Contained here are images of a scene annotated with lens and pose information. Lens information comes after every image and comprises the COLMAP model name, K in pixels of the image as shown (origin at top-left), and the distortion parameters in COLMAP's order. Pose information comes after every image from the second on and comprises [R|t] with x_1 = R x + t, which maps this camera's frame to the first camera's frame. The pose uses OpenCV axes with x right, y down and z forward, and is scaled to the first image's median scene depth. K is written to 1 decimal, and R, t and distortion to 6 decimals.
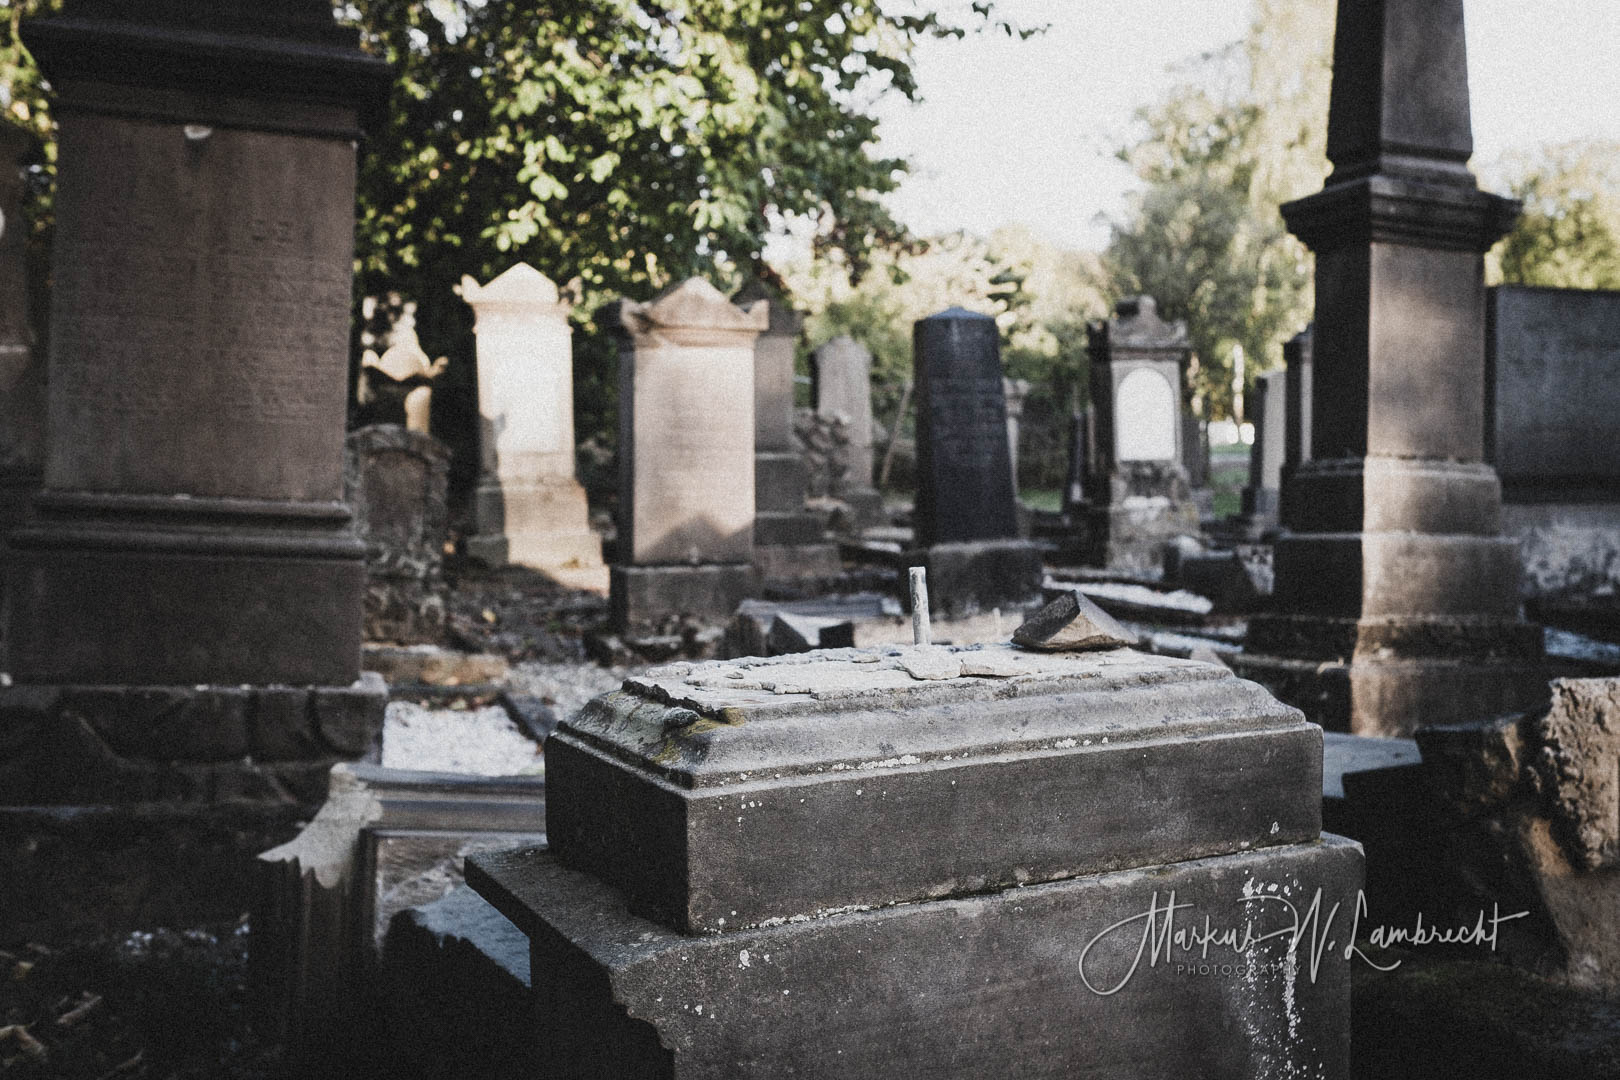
lens RADIAL K [[1635.3, 0, 819.6], [0, 1635.3, 544.8], [0, 0, 1]] dist [-0.004130, 0.000000]
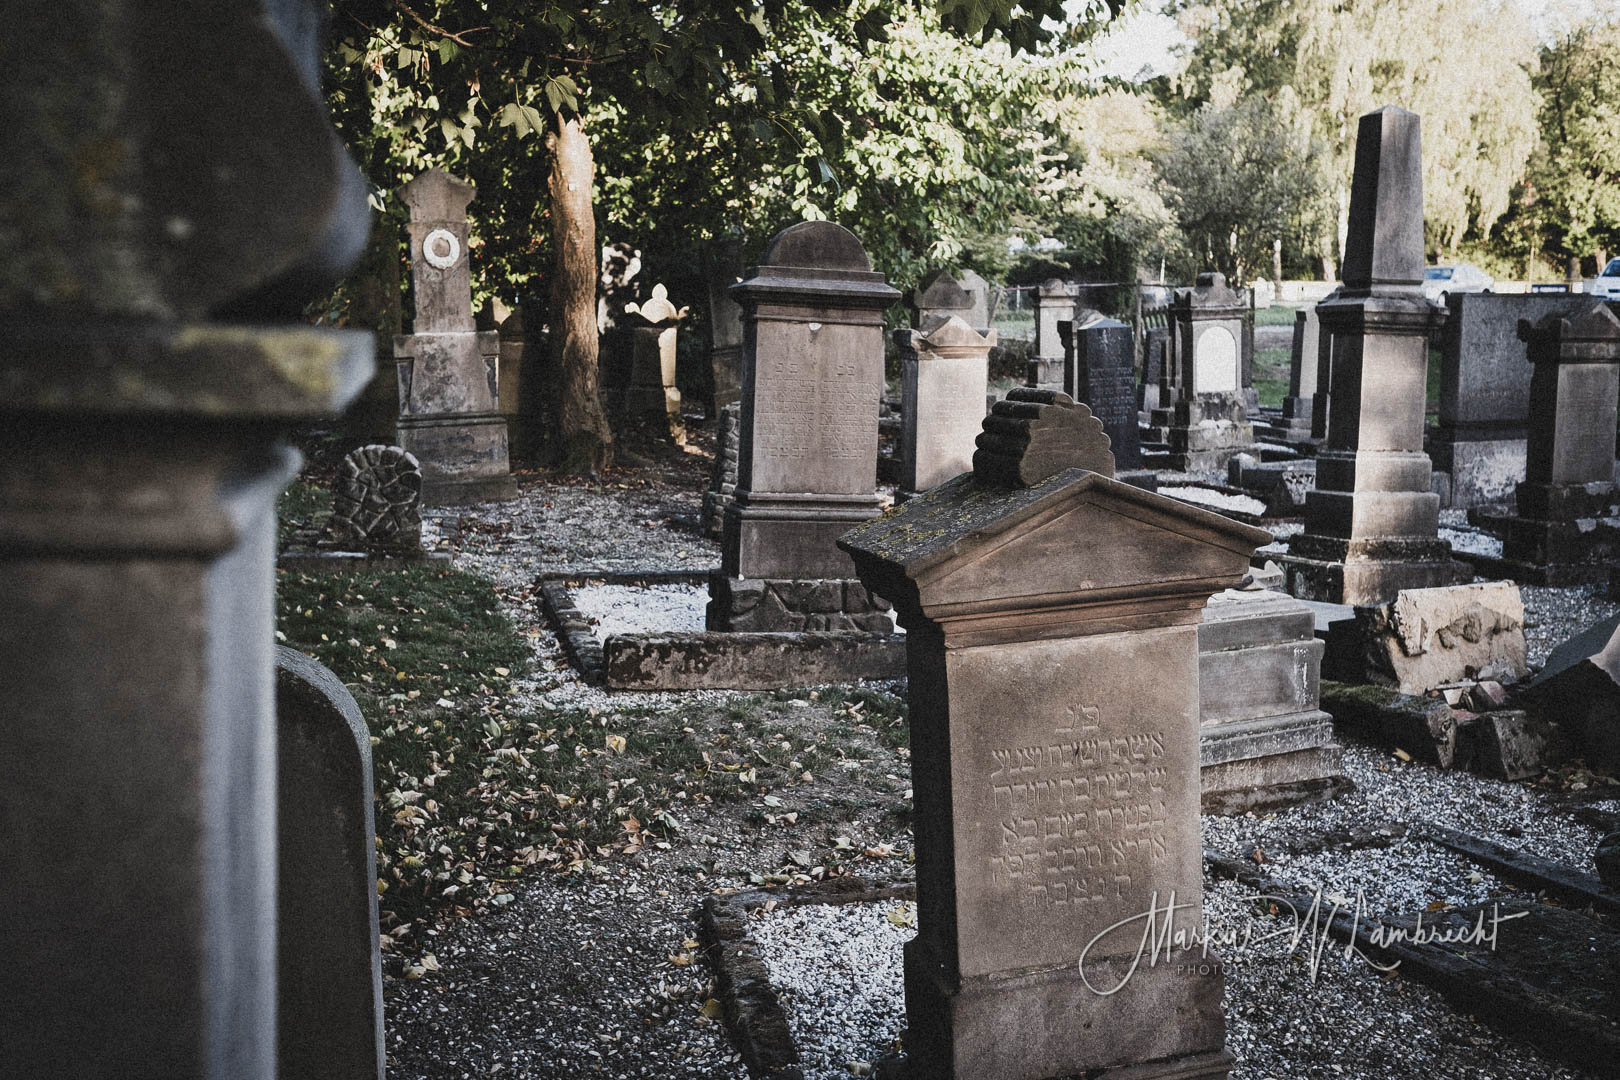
lens RADIAL K [[1635.3, 0, 815.7], [0, 1635.3, 547.0], [0, 0, 1]] dist [-0.004130, 0.000000]
pose [[0.999787, 0.004458, -0.020156, -0.242080], [-0.002453, 0.995142, 0.098422, -0.126537], [0.020497, -0.098351, 0.994941, -0.867707]]
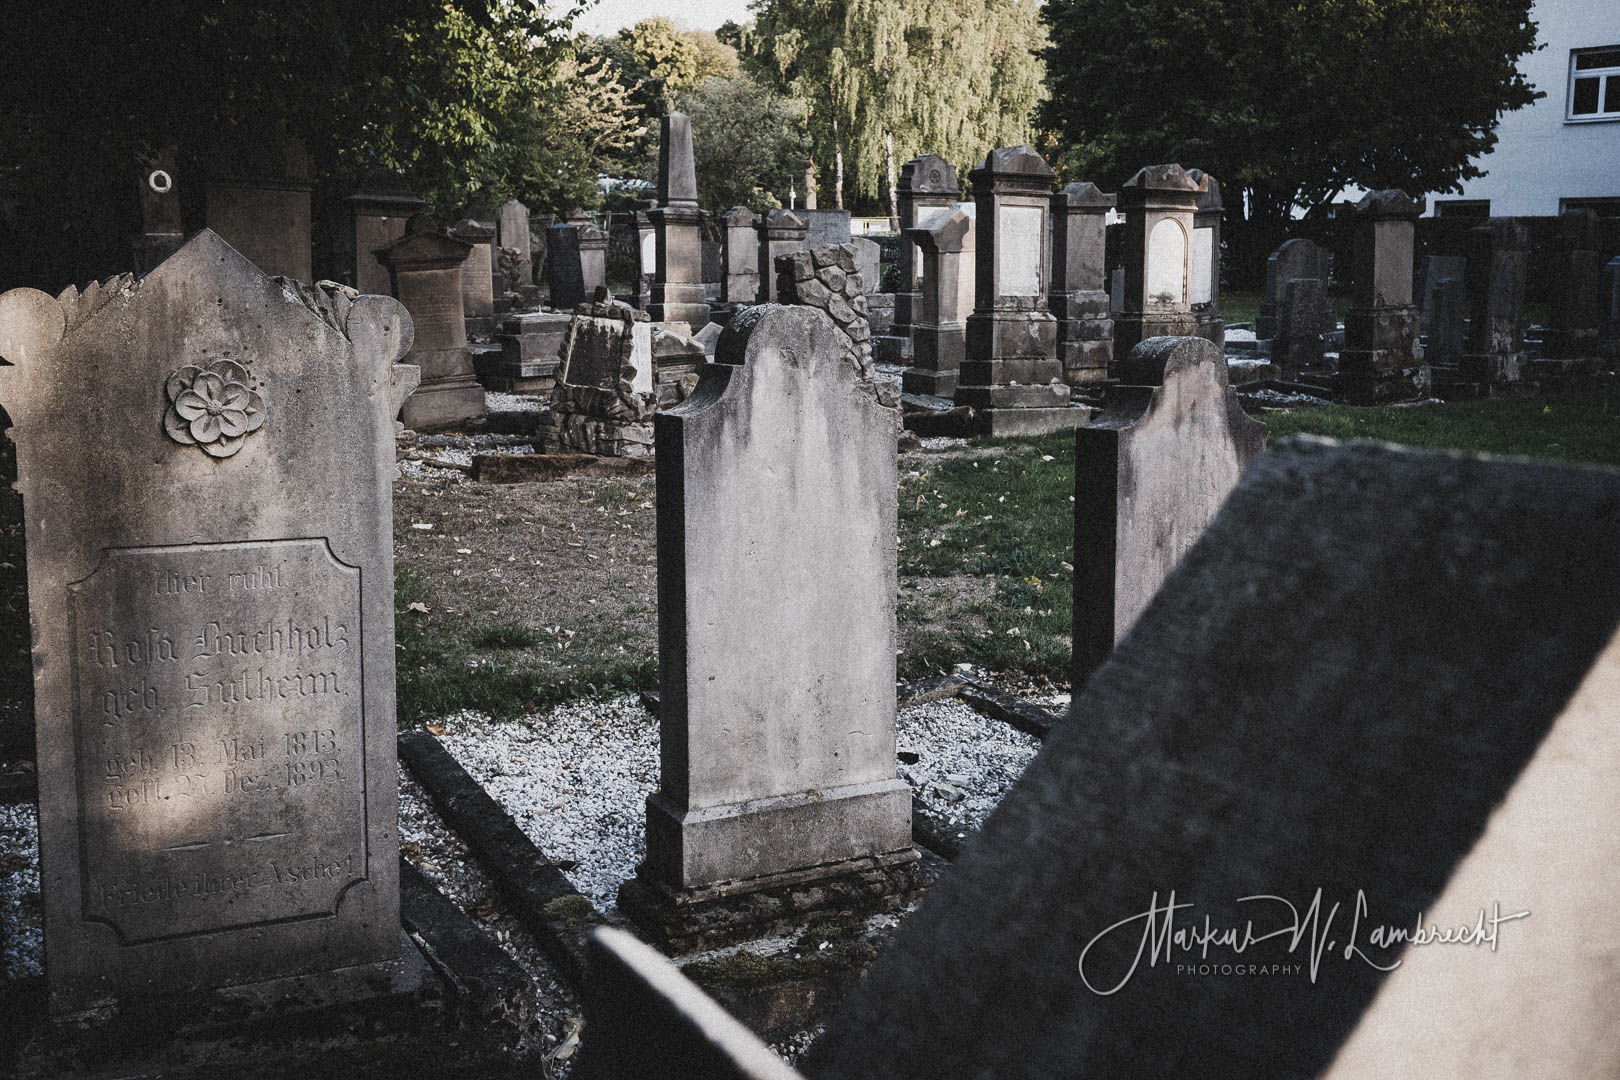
lens RADIAL K [[1635.3, 0, 817.0], [0, 1635.3, 529.8], [0, 0, 1]] dist [-0.004130, 0.000000]
pose [[0.979240, -0.036650, 0.199364, -0.097946], [0.011902, 0.992218, 0.123944, 0.048247], [-0.202355, -0.118998, 0.972056, -2.809835]]
